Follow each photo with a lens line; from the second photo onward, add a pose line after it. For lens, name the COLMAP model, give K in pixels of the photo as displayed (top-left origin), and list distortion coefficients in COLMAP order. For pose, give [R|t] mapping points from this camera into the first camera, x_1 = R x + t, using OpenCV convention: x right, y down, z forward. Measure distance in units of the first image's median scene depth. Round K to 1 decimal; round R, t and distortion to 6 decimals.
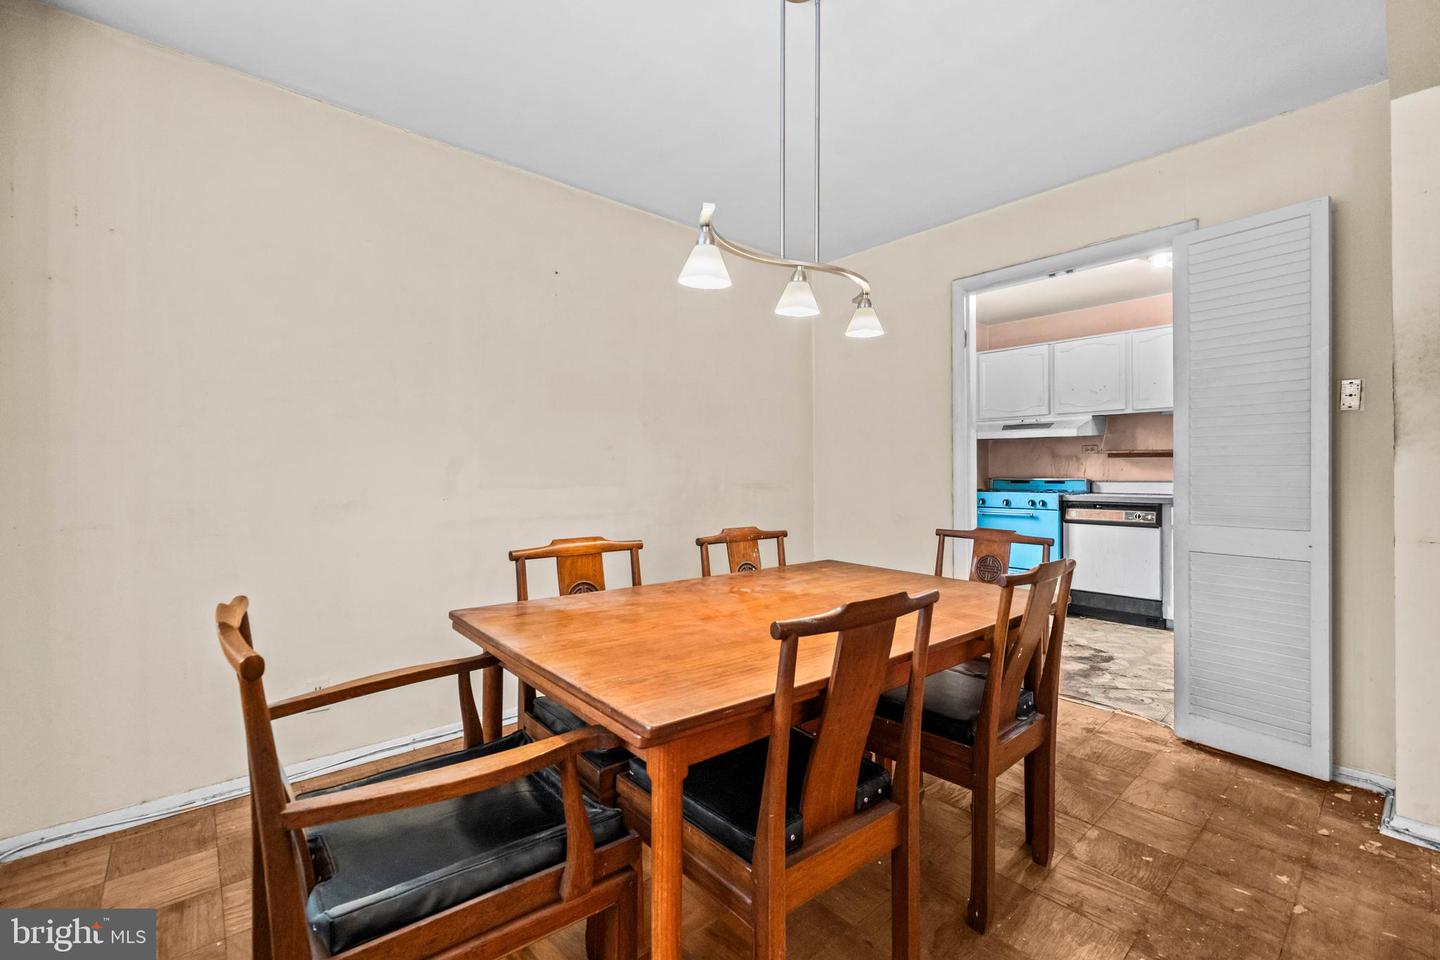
lens RADIAL K [[597.9, 0, 722.9], [0, 597.9, 471.5], [0, 0, 1]] dist [-0.009439, -0.000107]
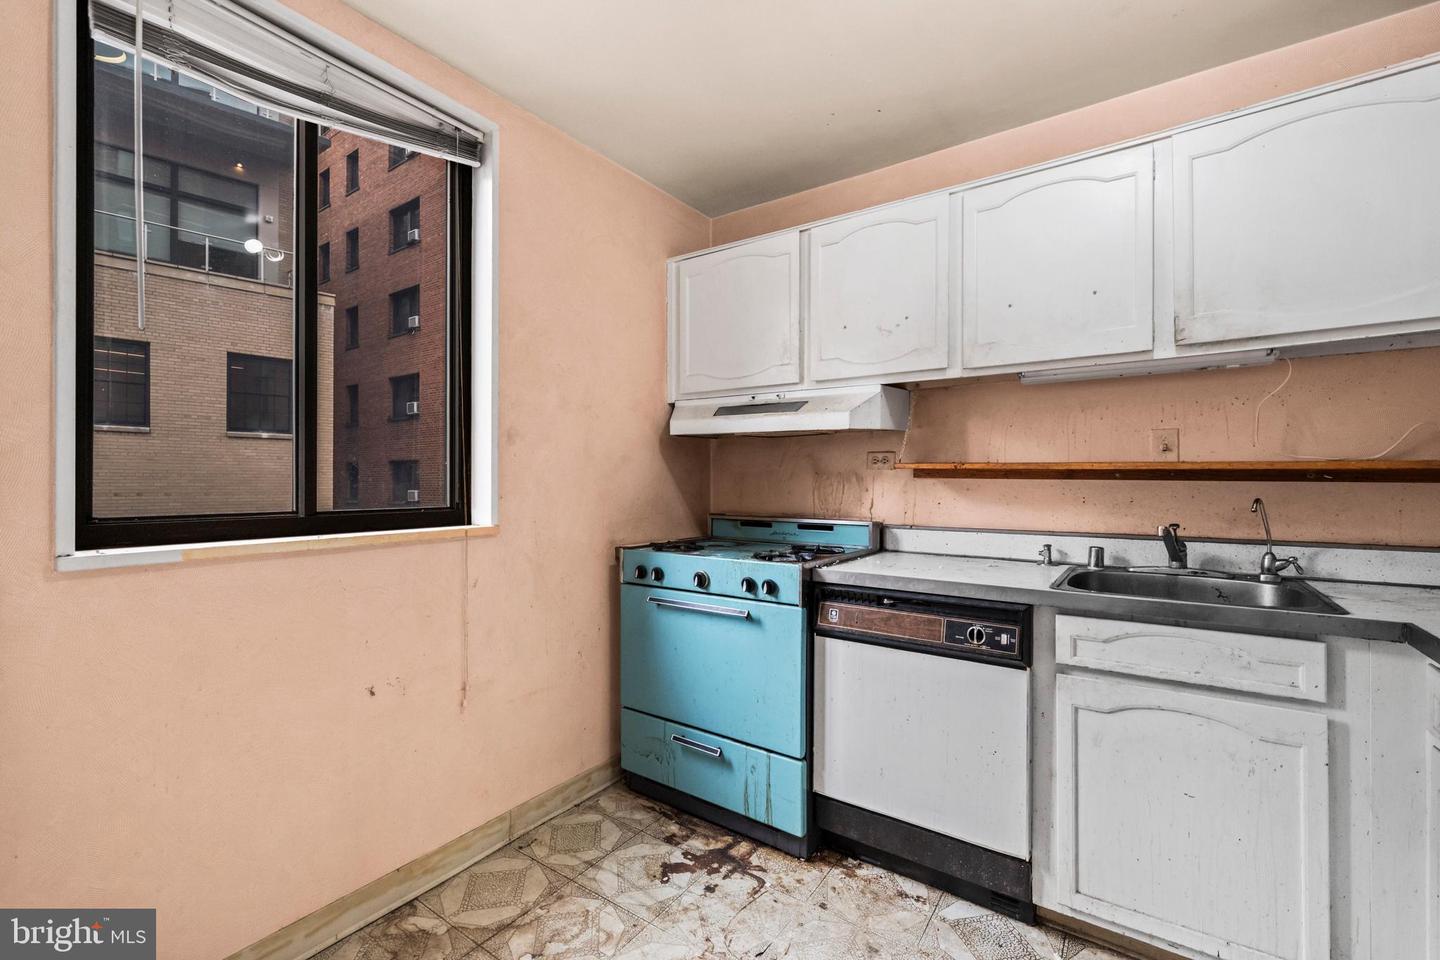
lens RADIAL K [[597.9, 0, 722.9], [0, 597.9, 471.5], [0, 0, 1]] dist [-0.009439, -0.000107]
pose [[0.971316, 0.010769, 0.237549, 0.393995], [-0.008297, 0.999901, -0.011404, -0.021999], [-0.237648, 0.009106, 0.971309, 0.585931]]
